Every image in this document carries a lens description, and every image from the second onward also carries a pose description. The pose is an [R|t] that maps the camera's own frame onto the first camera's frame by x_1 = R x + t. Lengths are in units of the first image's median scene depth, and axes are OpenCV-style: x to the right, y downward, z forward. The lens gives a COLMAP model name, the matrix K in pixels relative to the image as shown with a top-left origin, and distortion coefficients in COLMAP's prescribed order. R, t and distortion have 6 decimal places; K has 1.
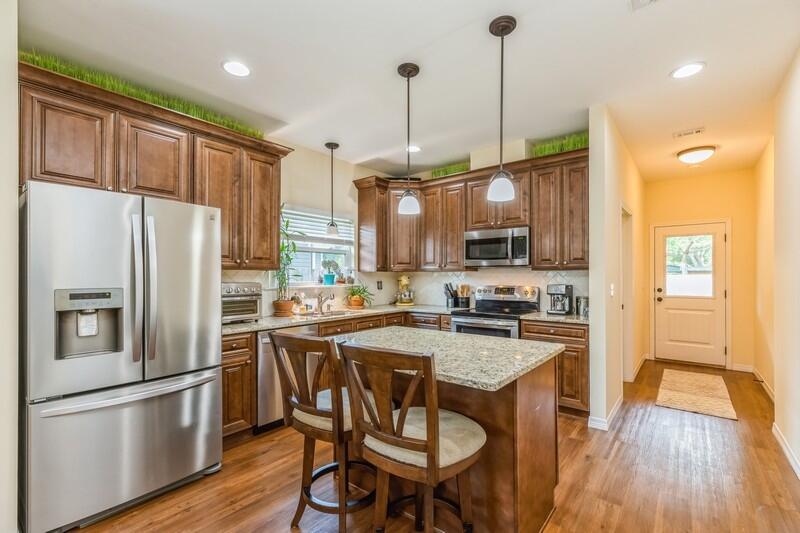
lens RADIAL K [[358.0, 0, 406.0], [0, 358.0, 274.8], [0, 0, 1]] dist [0.005507, -0.000890]
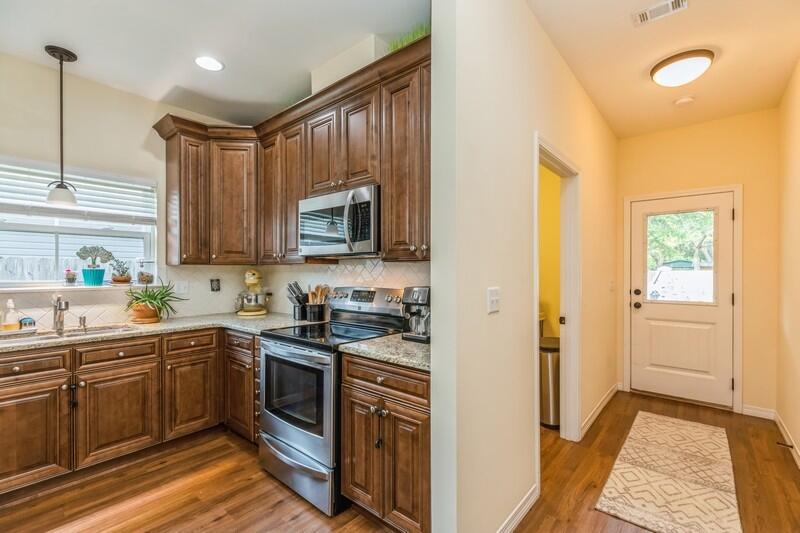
lens RADIAL K [[358.0, 0, 405.0], [0, 358.0, 271.5], [0, 0, 1]] dist [0.005507, -0.000890]
pose [[0.999687, 0.000867, -0.025008, 0.362747], [-0.000762, 0.999991, 0.004190, 0.000193], [0.025012, -0.004170, 0.999678, 0.388215]]
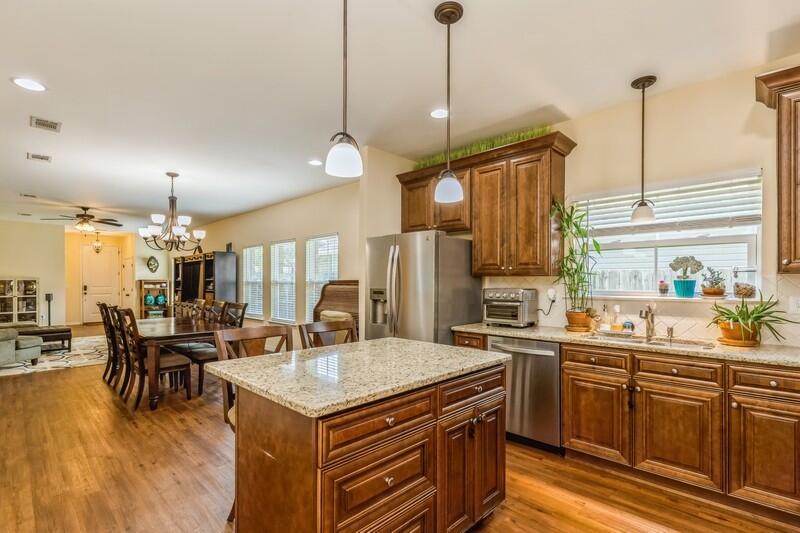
lens RADIAL K [[377.1, 0, 399.5], [0, 377.1, 283.0], [0, 0, 1]] dist [0.005529, -0.001419]
pose [[-0.094557, 0.004400, -0.995510, 0.492762], [0.002947, 0.999987, 0.004140, -0.000160], [0.995515, -0.002543, -0.094569, 0.588948]]
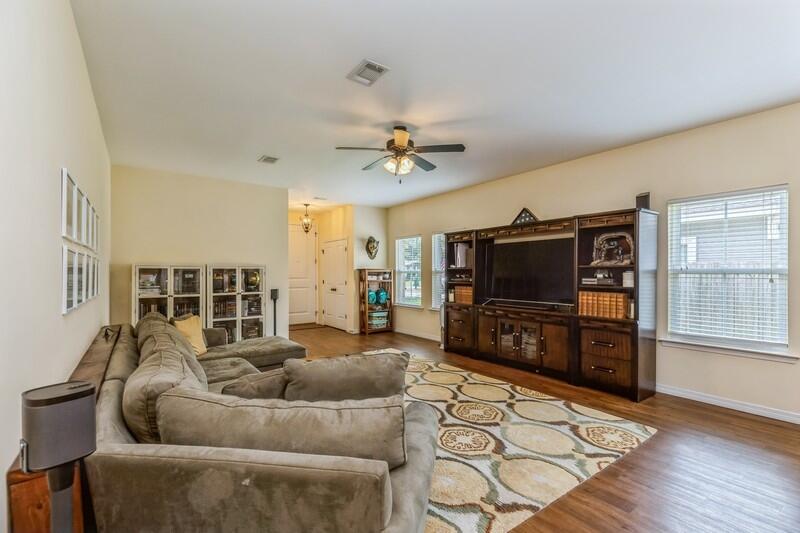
lens RADIAL K [[358.0, 0, 402.7], [0, 358.0, 271.3], [0, 0, 1]] dist [0.005507, -0.000890]
pose [[-0.254987, -0.004222, -0.966935, -0.280989], [0.003909, 0.999978, -0.005397, 0.005517], [0.966937, -0.005155, -0.254965, -0.793561]]
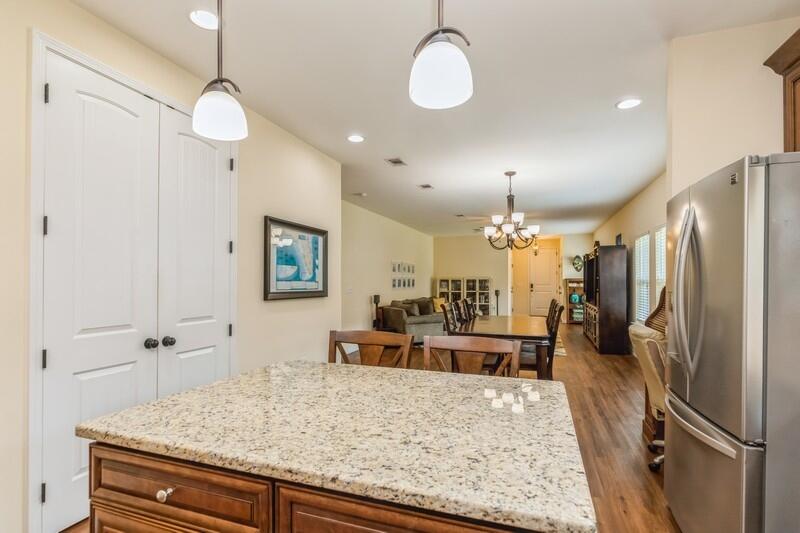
lens RADIAL K [[390.3, 0, 402.8], [0, 390.3, 273.4], [0, 0, 1]] dist [0.001768, -0.000432]
pose [[-0.943164, -0.004750, -0.332295, 0.098953], [0.002521, 0.999767, -0.021447, 0.002836], [0.332319, -0.021066, -0.942932, 0.810802]]
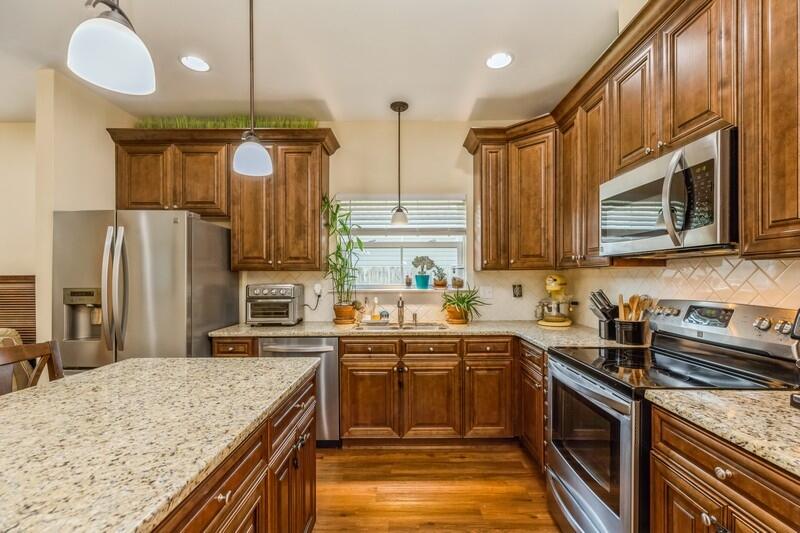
lens RADIAL K [[358.0, 0, 403.3], [0, 358.0, 277.4], [0, 0, 1]] dist [0.005507, -0.000890]
pose [[0.619872, 0.000502, -0.784703, 0.377139], [0.005259, 0.999975, 0.004794, 0.000144], [0.784685, -0.007098, 0.619853, 0.501684]]
